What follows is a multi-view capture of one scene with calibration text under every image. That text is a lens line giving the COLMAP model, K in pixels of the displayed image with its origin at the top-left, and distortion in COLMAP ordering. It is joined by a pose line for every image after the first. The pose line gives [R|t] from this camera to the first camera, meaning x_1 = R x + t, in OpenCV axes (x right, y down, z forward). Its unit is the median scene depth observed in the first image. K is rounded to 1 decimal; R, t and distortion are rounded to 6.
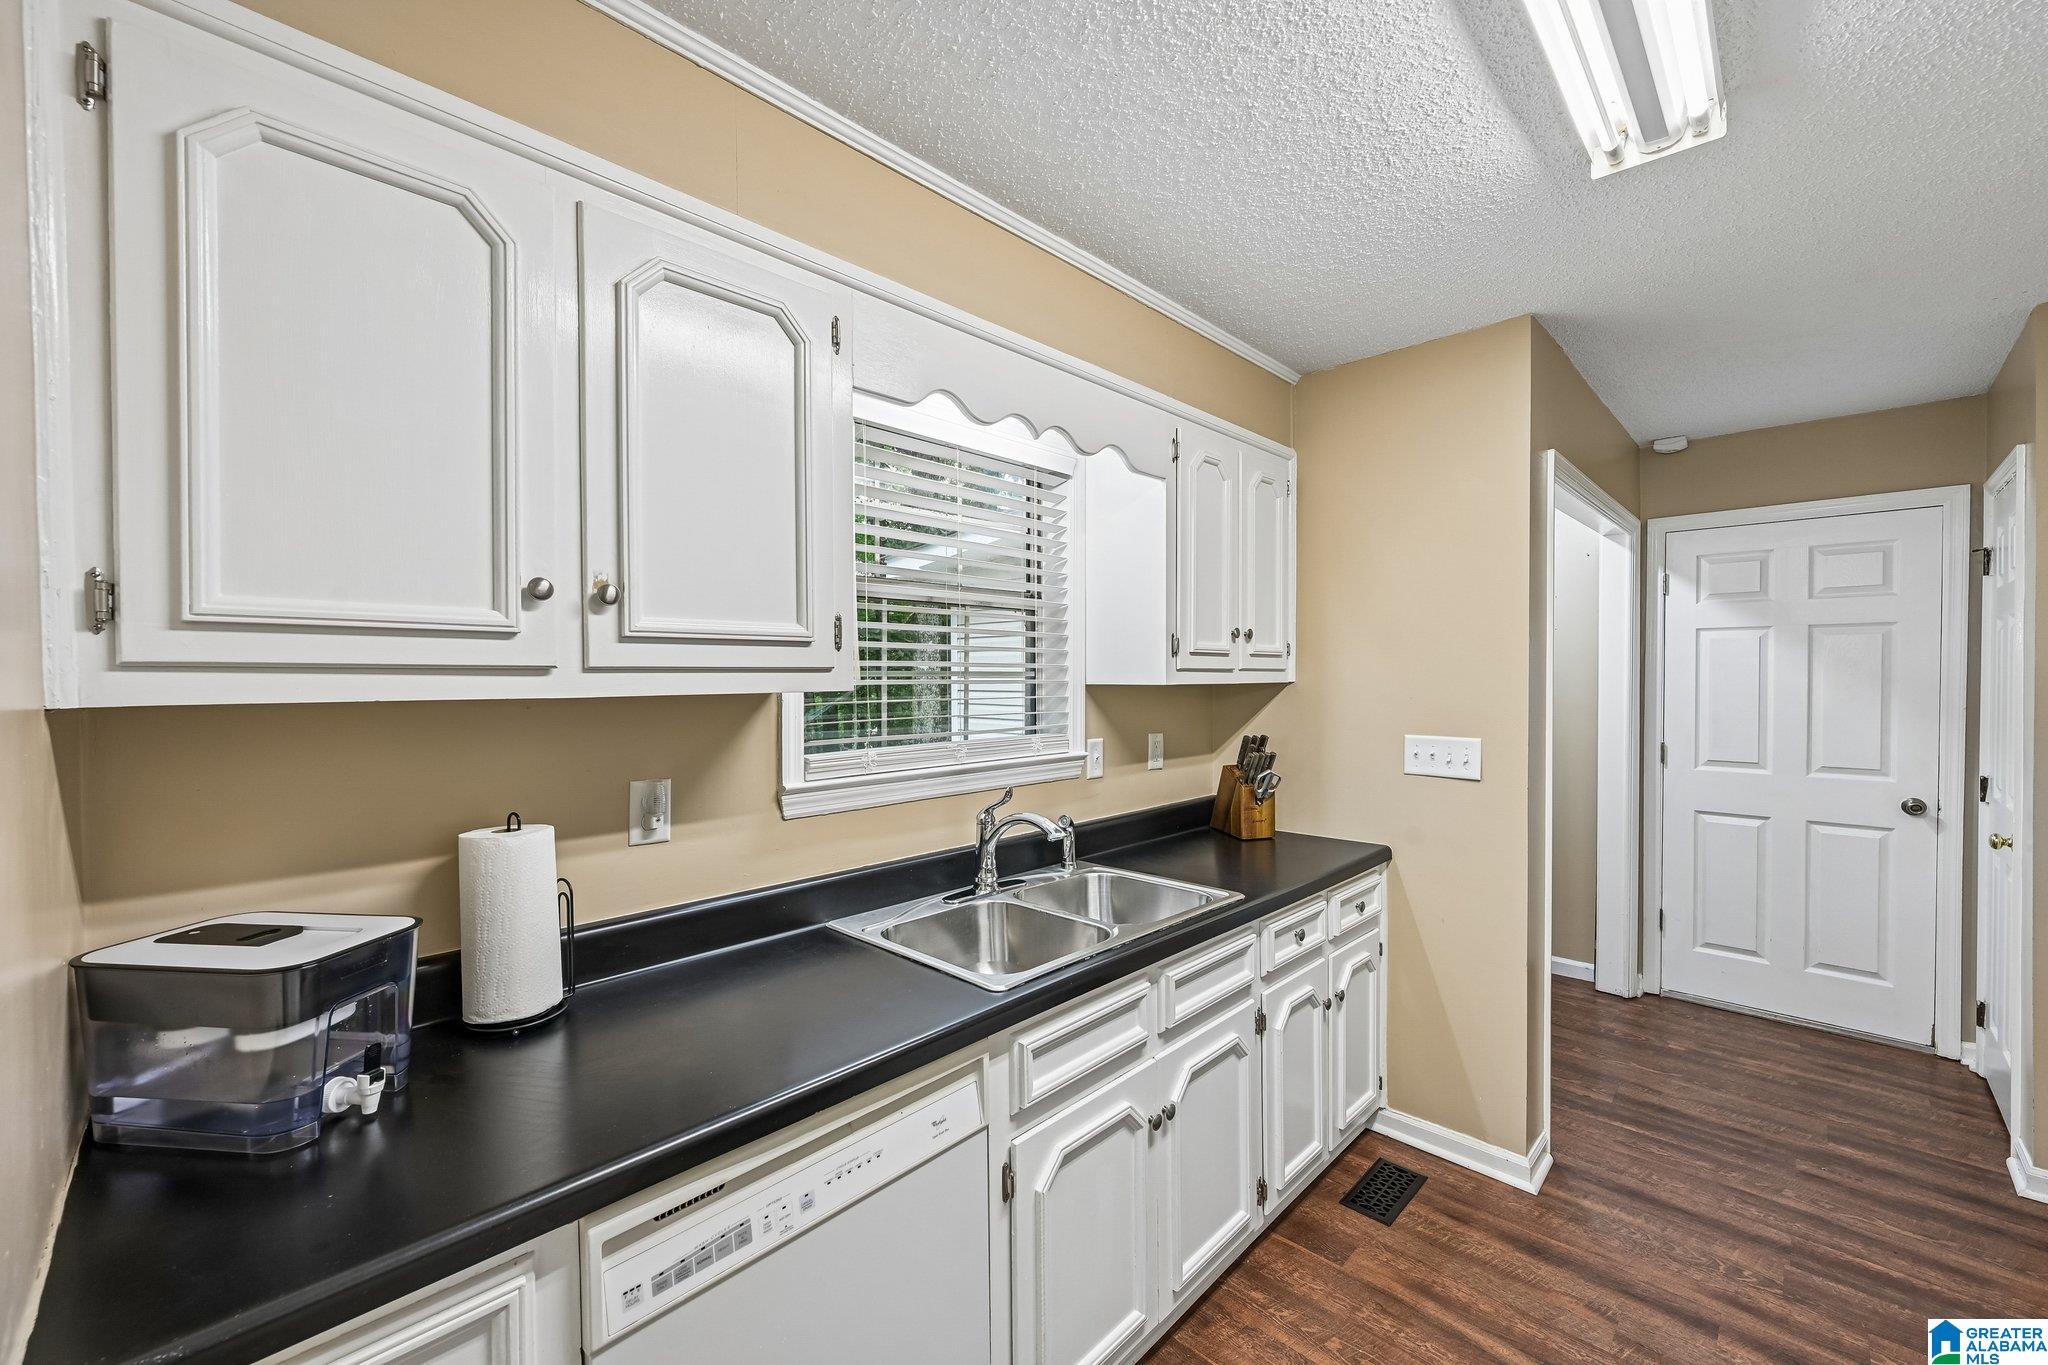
lens RADIAL K [[811.1, 0, 1028.1], [0, 811.1, 688.1], [0, 0, 1]] dist [-0.001522, 0.001264]
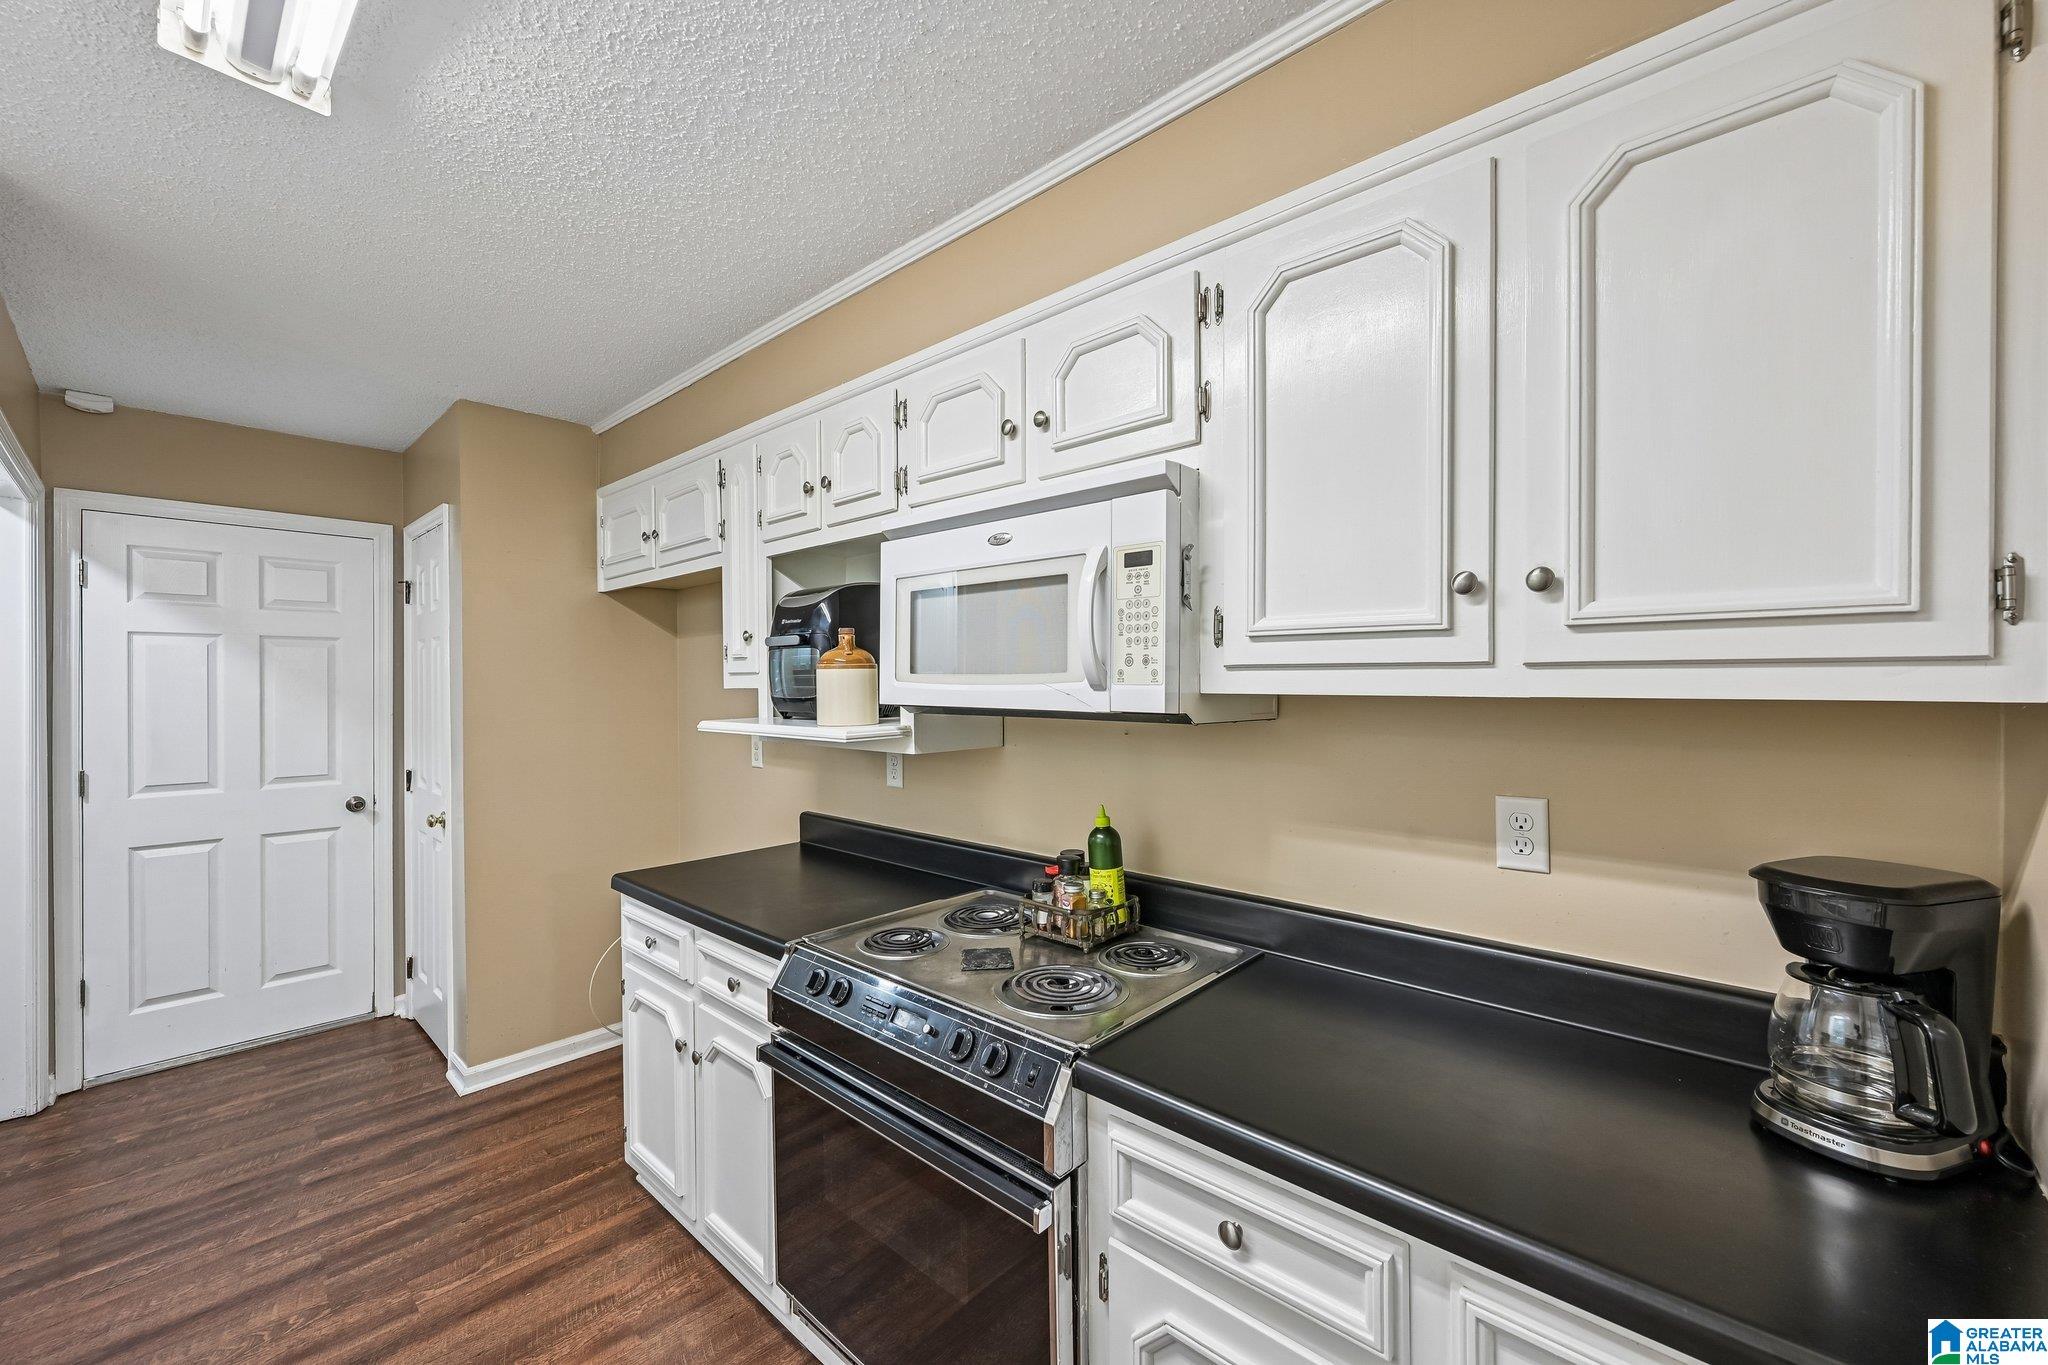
lens RADIAL K [[811.1, 0, 1032.9], [0, 811.1, 687.4], [0, 0, 1]] dist [-0.001522, 0.001264]
pose [[-0.029650, -0.002565, 0.999557, -0.066640], [0.017990, 0.999833, 0.003099, -0.001490], [-0.999398, 0.018074, -0.029599, 0.127143]]
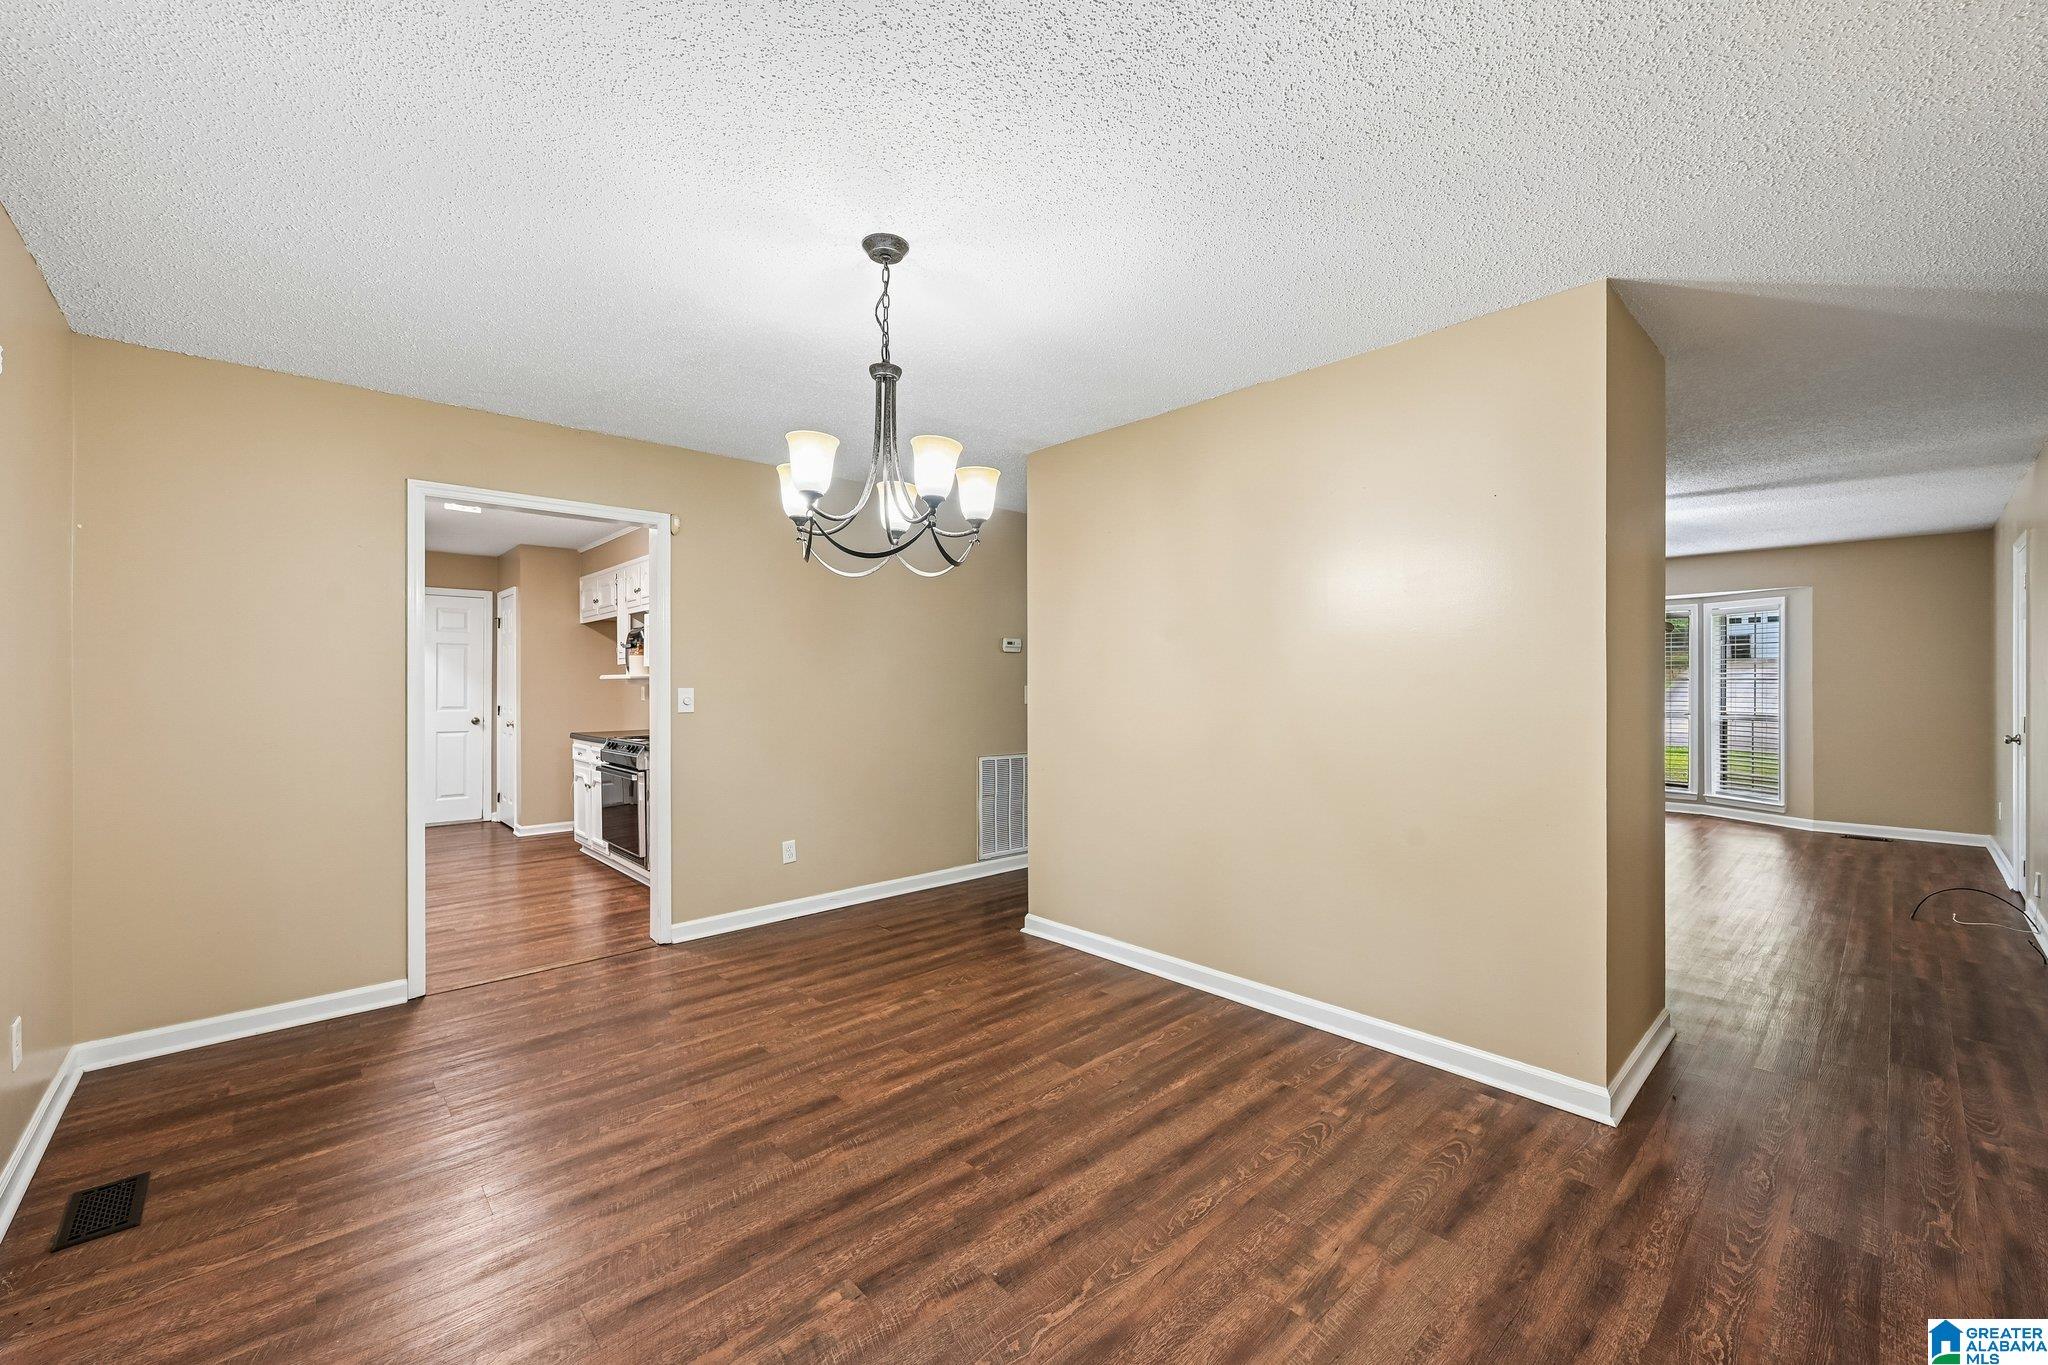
lens RADIAL K [[811.1, 0, 1039.0], [0, 811.1, 681.5], [0, 0, 1]] dist [-0.001522, 0.001264]
pose [[0.040165, 0.005733, 0.999177, -1.640082], [0.016785, 0.999839, -0.006412, 0.094024], [-0.999052, 0.017029, 0.040062, -1.016370]]
